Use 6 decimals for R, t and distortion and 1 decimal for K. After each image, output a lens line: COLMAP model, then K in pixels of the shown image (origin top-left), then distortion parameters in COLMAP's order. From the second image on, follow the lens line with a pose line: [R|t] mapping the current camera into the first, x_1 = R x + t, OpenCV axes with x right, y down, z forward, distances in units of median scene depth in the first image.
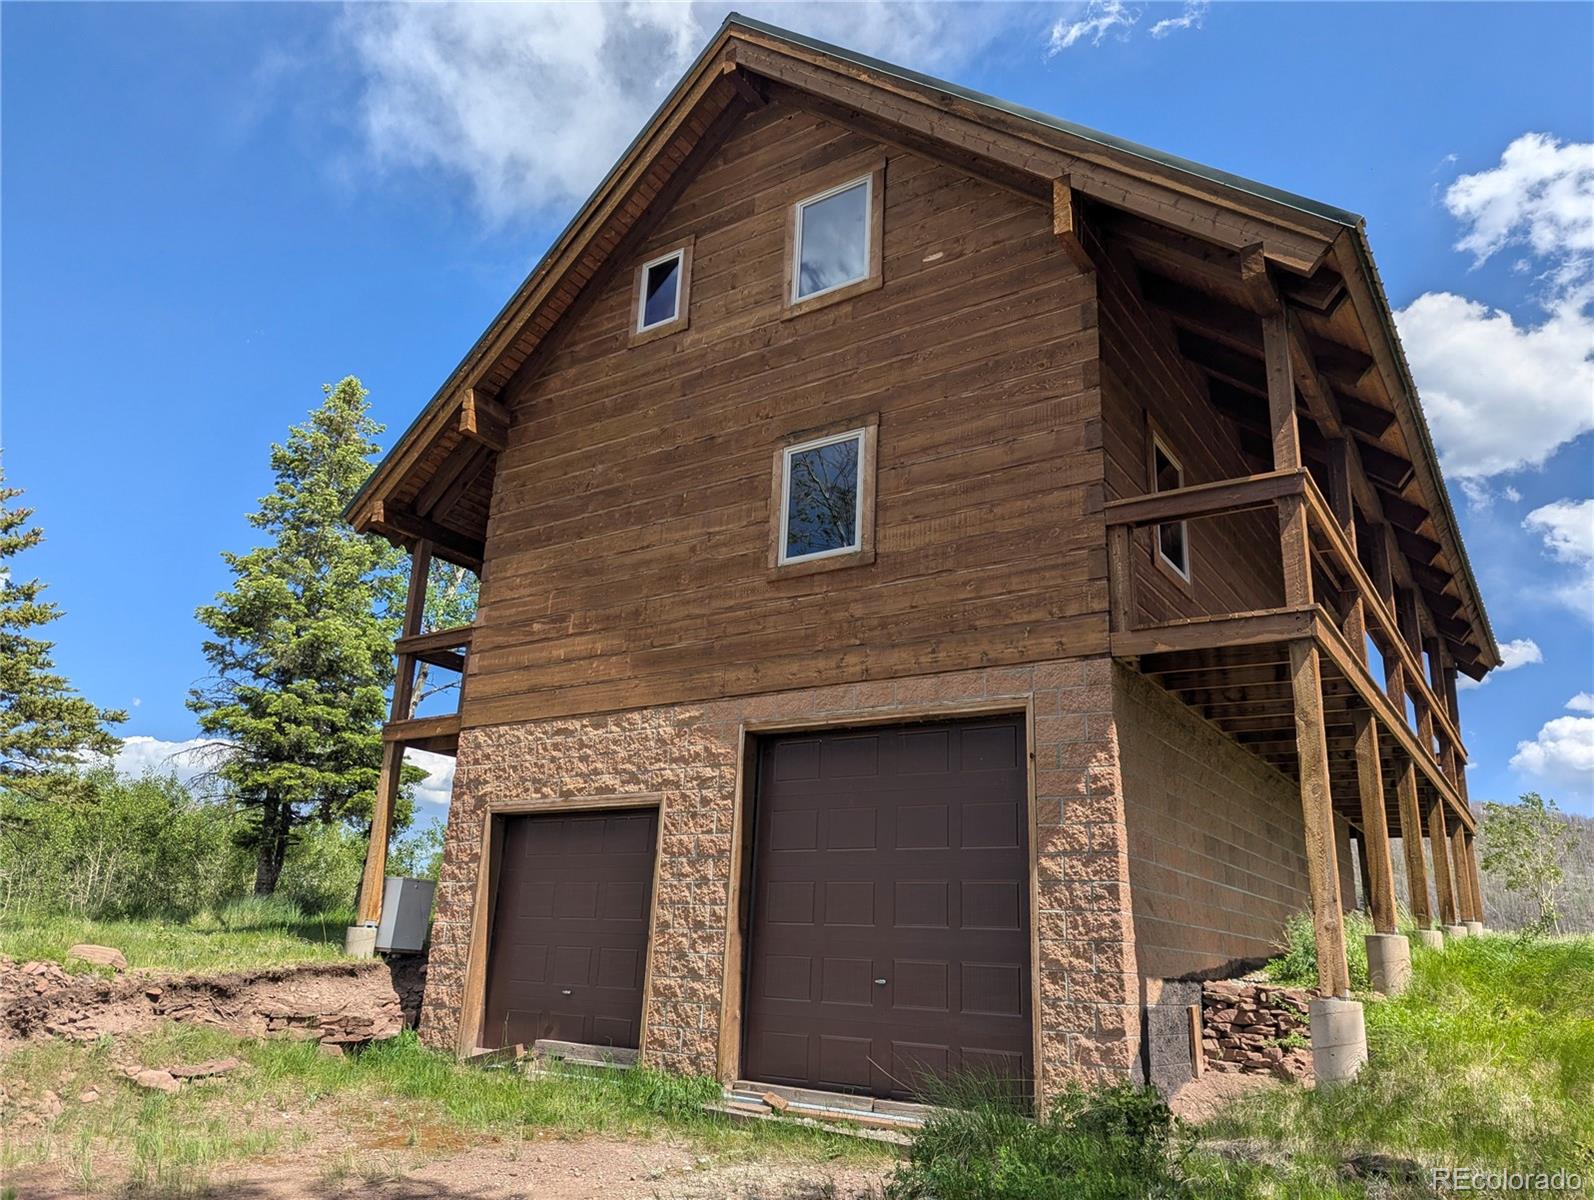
lens RADIAL K [[1134.4, 0, 796.5], [0, 1134.4, 610.1], [0, 0, 1]] dist [0.041147, -0.005104]
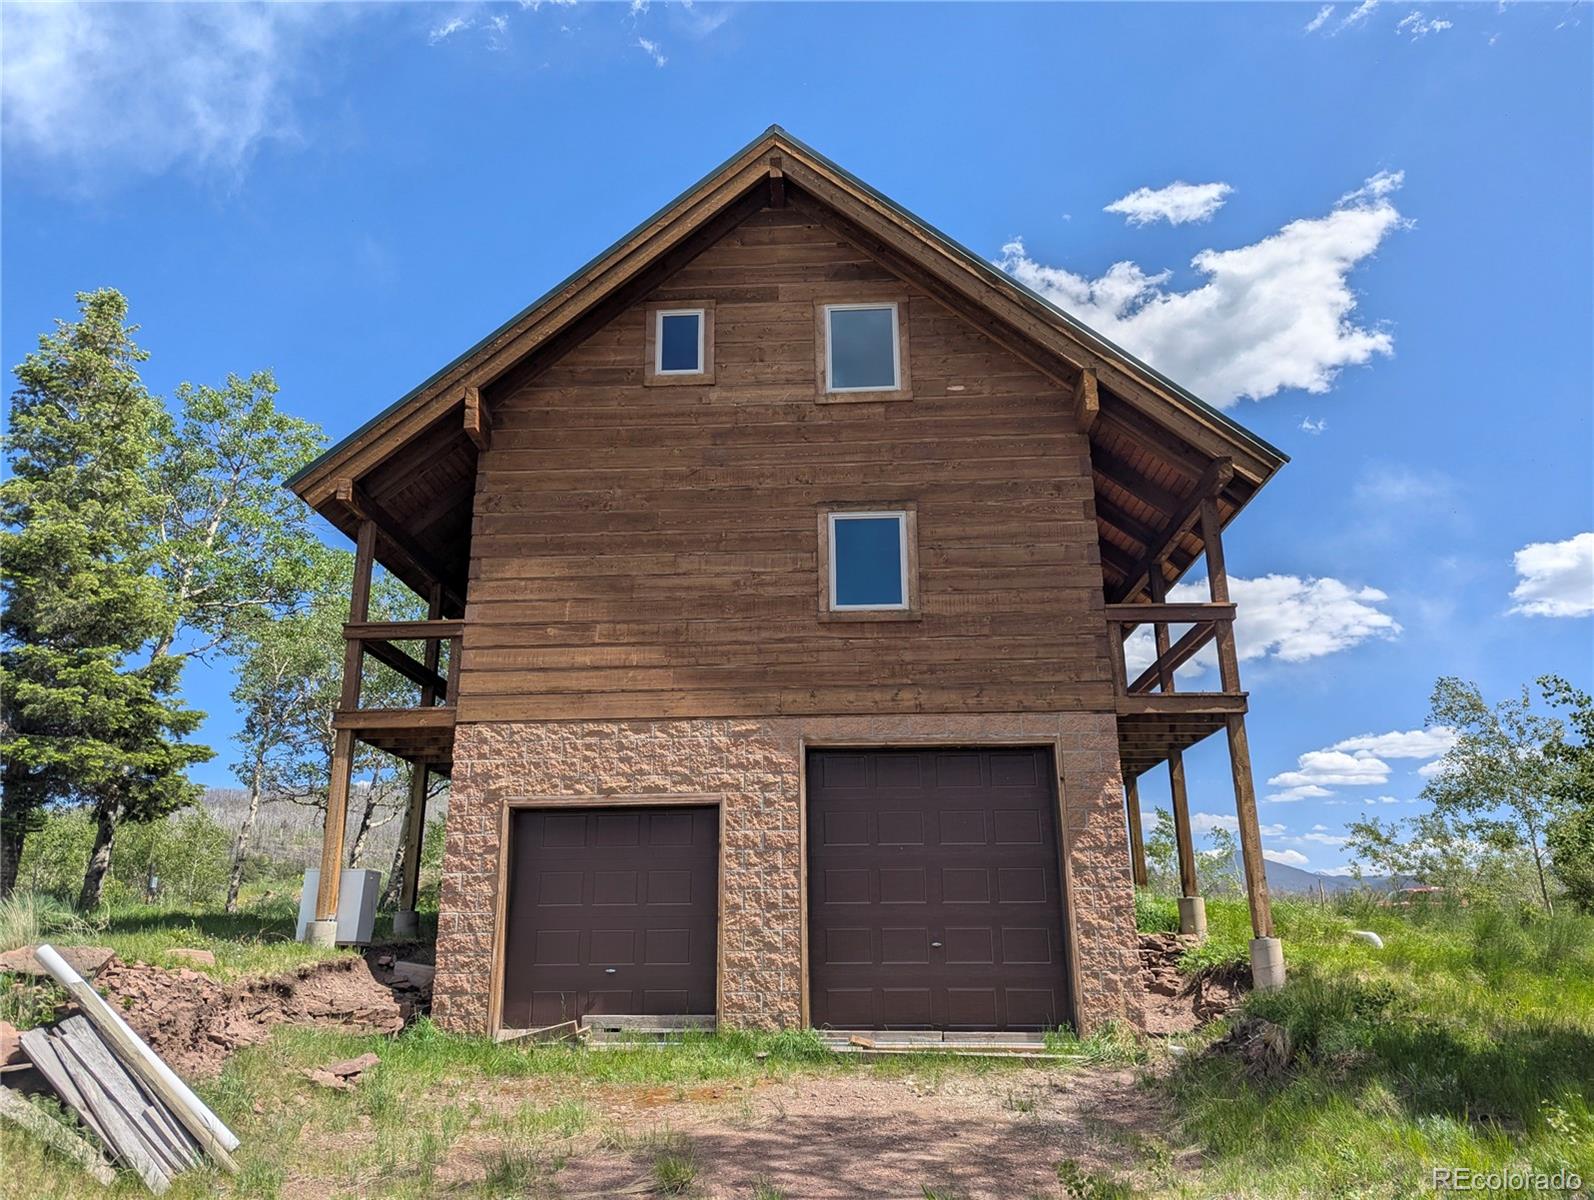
lens RADIAL K [[1134.4, 0, 783.7], [0, 1134.4, 590.0], [0, 0, 1]] dist [0.041147, -0.005104]
pose [[0.852266, 0.109434, 0.511534, -0.687651], [-0.112645, 0.993325, -0.024829, -0.025418], [-0.510837, -0.036461, 0.858904, -0.025904]]
